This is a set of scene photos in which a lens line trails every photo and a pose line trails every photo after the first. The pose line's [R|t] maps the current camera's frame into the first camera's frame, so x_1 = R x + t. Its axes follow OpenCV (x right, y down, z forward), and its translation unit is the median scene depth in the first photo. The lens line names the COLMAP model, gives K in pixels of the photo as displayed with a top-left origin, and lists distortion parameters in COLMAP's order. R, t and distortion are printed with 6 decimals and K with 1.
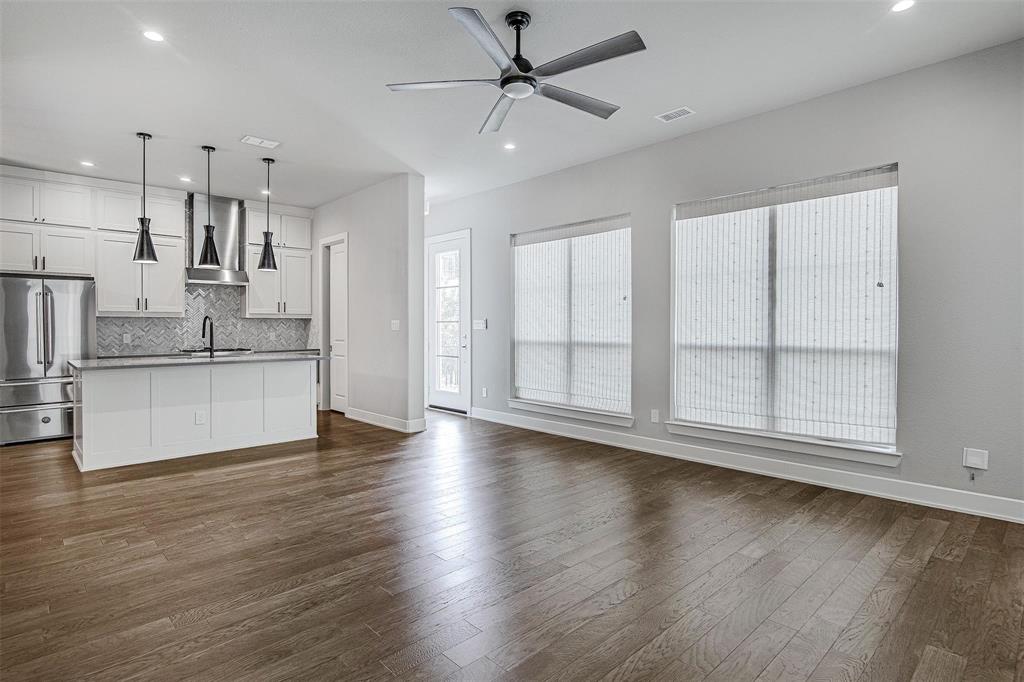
lens RADIAL K [[516.0, 0, 506.6], [0, 516.0, 335.4], [0, 0, 1]] dist [-0.014301, 0.002758]
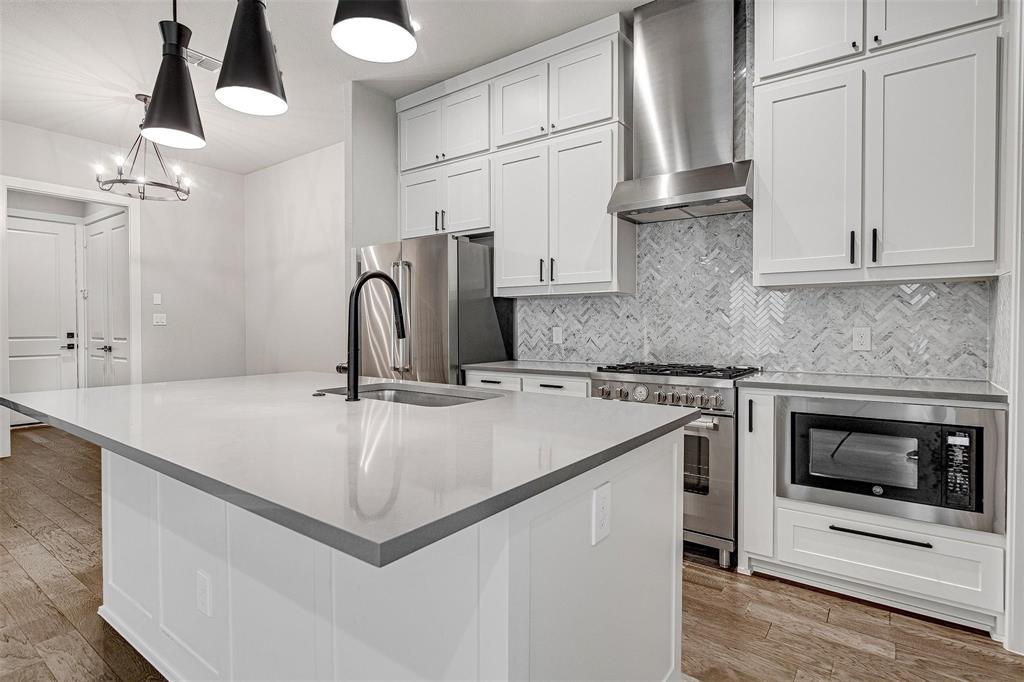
lens RADIAL K [[516.0, 0, 513.8], [0, 516.0, 330.4], [0, 0, 1]] dist [-0.014301, 0.002758]
pose [[0.194264, 0.016050, -0.980818, -0.184425], [-0.008437, 0.999856, 0.014690, -0.006912], [0.980913, 0.005421, 0.194372, 0.773248]]
